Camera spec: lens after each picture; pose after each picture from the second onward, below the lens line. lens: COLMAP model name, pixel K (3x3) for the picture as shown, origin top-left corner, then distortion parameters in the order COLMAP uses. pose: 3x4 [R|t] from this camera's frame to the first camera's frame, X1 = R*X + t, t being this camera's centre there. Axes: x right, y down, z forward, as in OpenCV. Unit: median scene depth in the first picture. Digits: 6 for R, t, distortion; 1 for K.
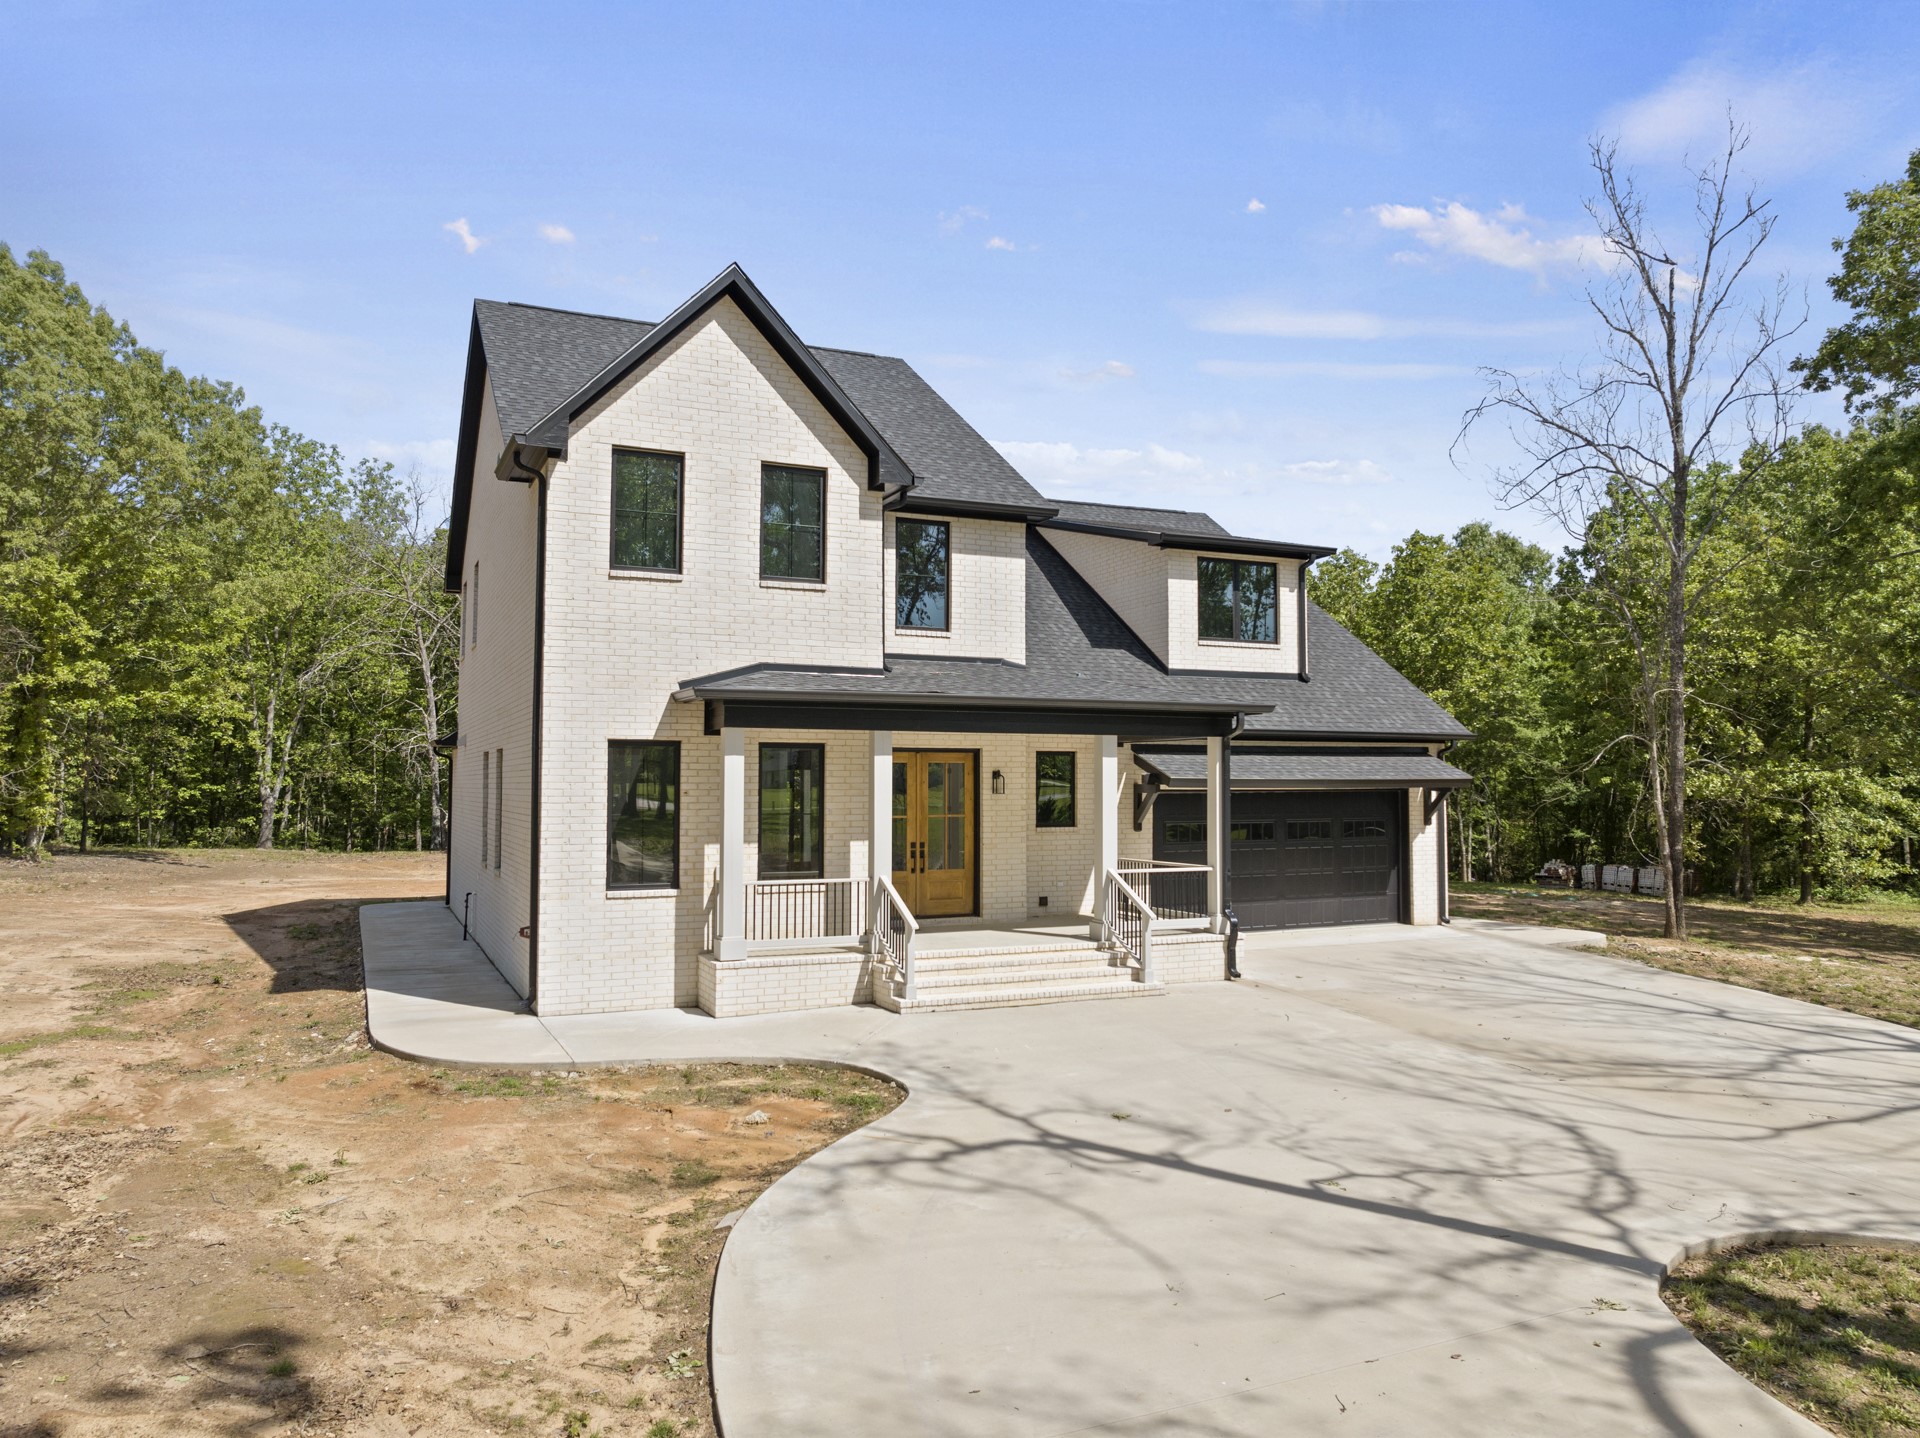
lens RADIAL K [[1350.6, 0, 961.4], [0, 1350.6, 711.5], [0, 0, 1]] dist [-0.042511, -0.001929]
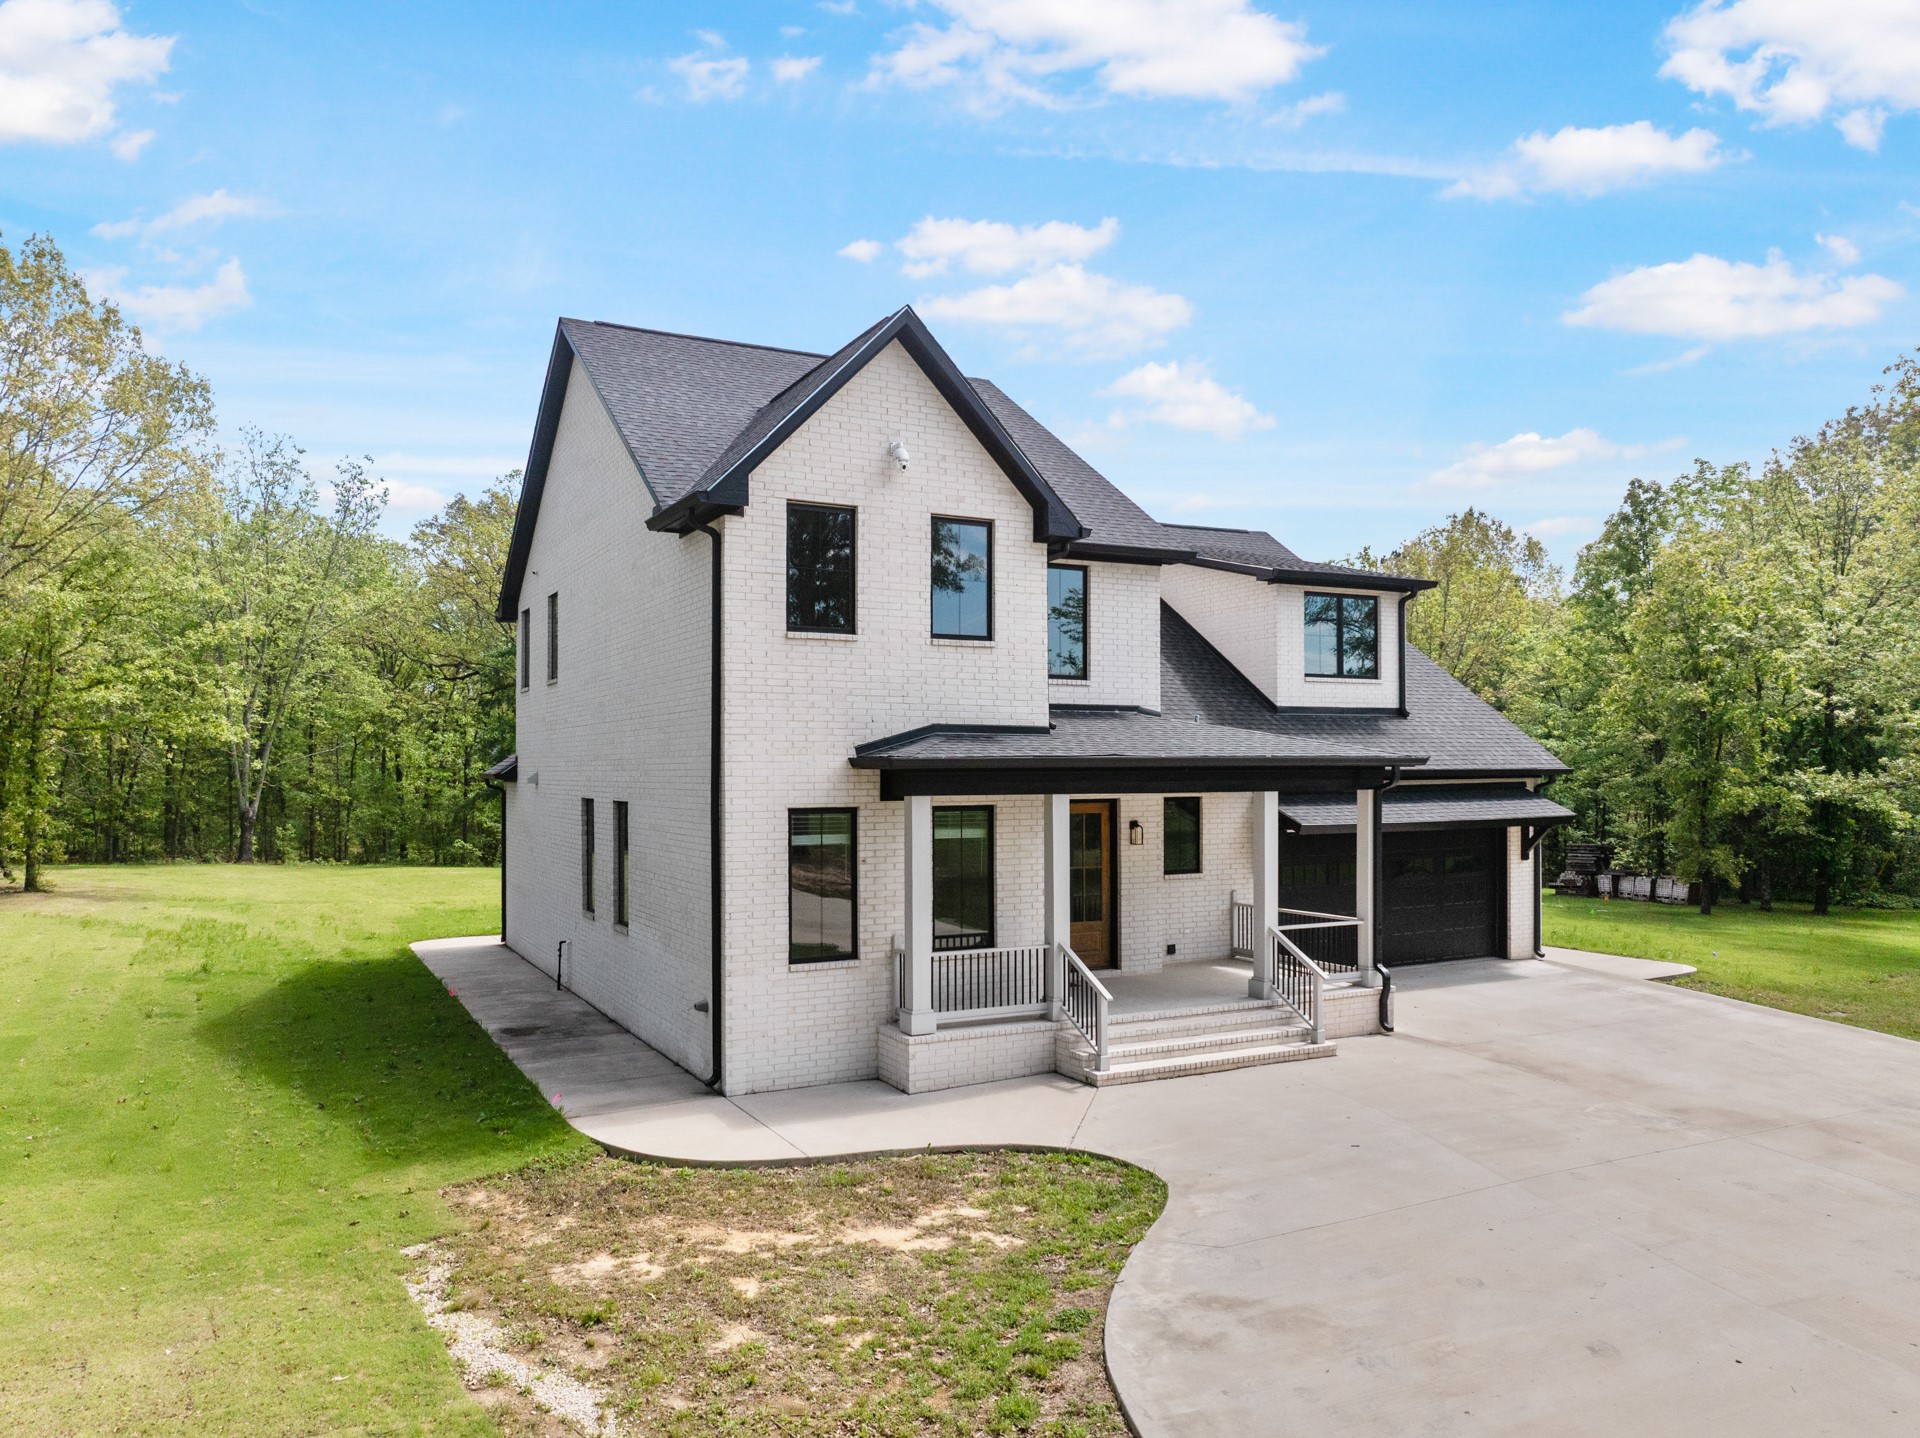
lens RADIAL K [[1371.4, 0, 959.3], [0, 1371.4, 765.8], [0, 0, 1]] dist [-0.036844, 0.000125]
pose [[0.998694, -0.004969, 0.050856, -0.164388], [0.002282, 0.998604, 0.052763, -0.053089], [-0.051047, -0.052578, 0.997311, 0.014496]]
